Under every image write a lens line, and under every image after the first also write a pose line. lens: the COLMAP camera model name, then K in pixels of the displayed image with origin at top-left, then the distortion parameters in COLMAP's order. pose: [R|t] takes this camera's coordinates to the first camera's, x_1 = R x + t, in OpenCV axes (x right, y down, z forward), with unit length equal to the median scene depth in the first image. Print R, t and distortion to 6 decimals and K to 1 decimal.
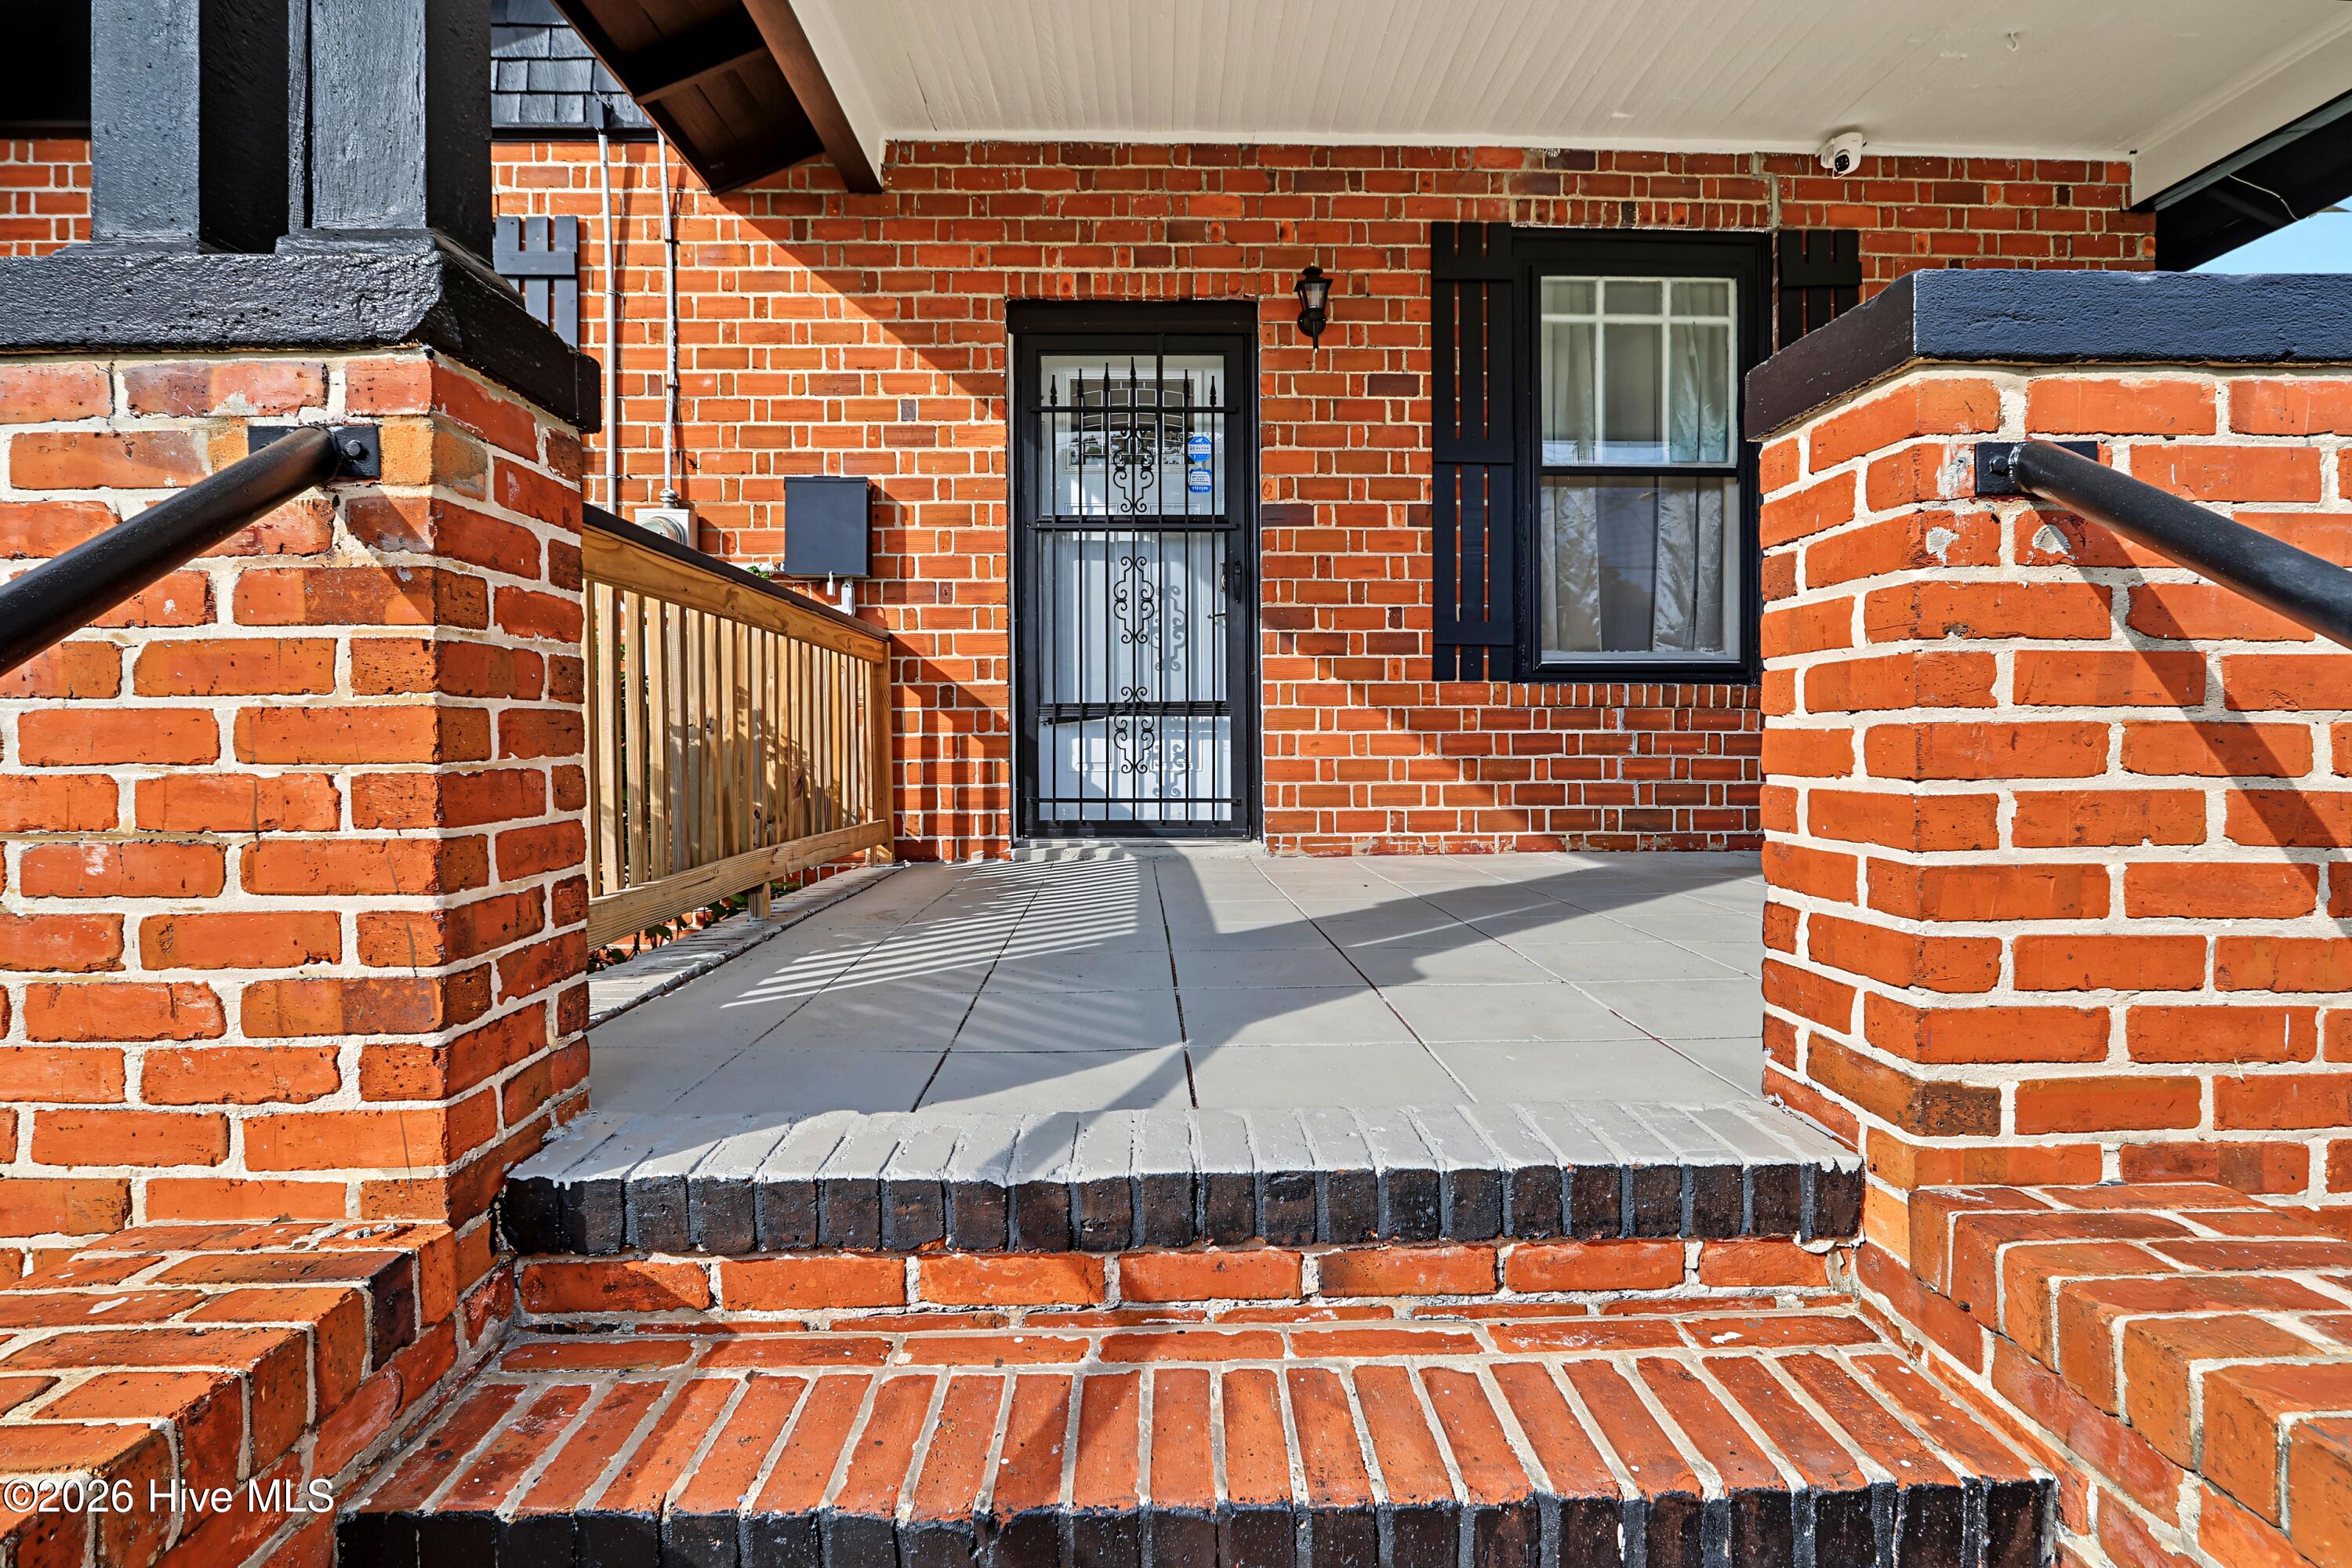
lens RADIAL K [[1146.5, 0, 1178.9], [0, 1146.5, 749.0], [0, 0, 1]] dist [-0.005502, -0.000194]
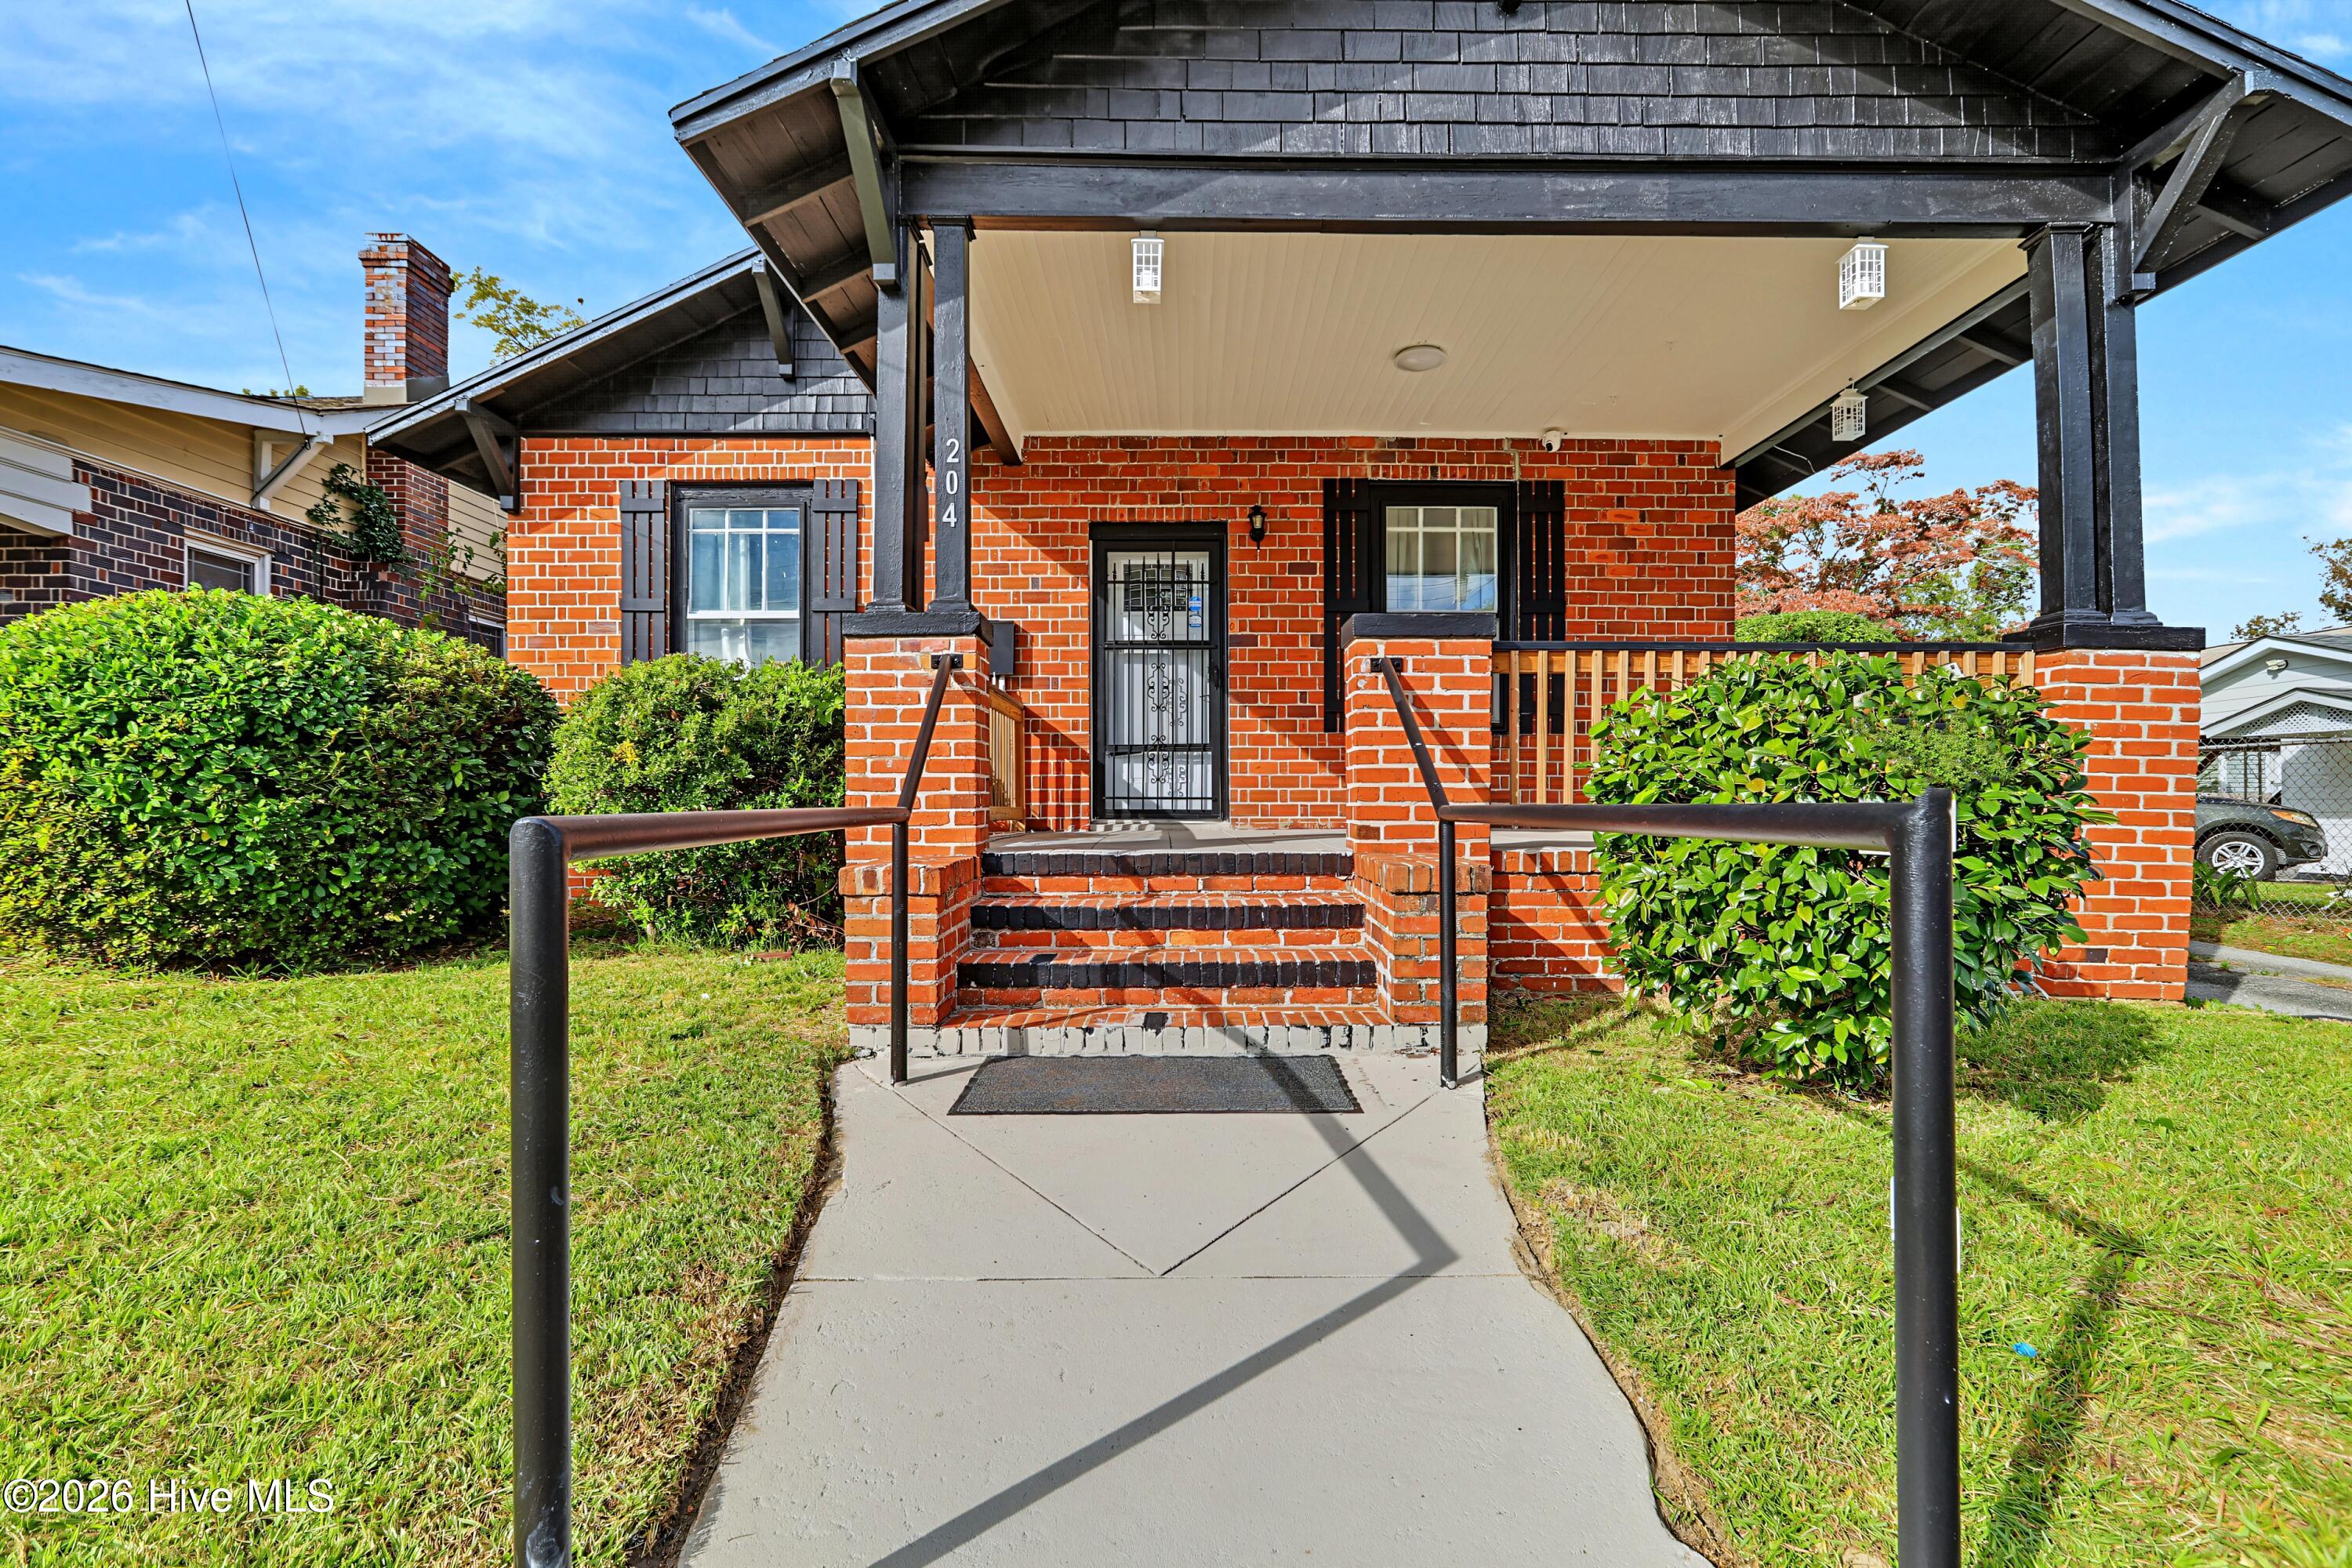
lens RADIAL K [[1075.2, 0, 1178.4], [0, 1075.2, 797.1], [0, 0, 1]] dist [-0.004208, 0.000705]
pose [[0.999617, 0.003920, -0.027379, 0.039747], [-0.004300, 0.999895, -0.013846, 0.067292], [0.027322, 0.013958, 0.999529, -0.696700]]
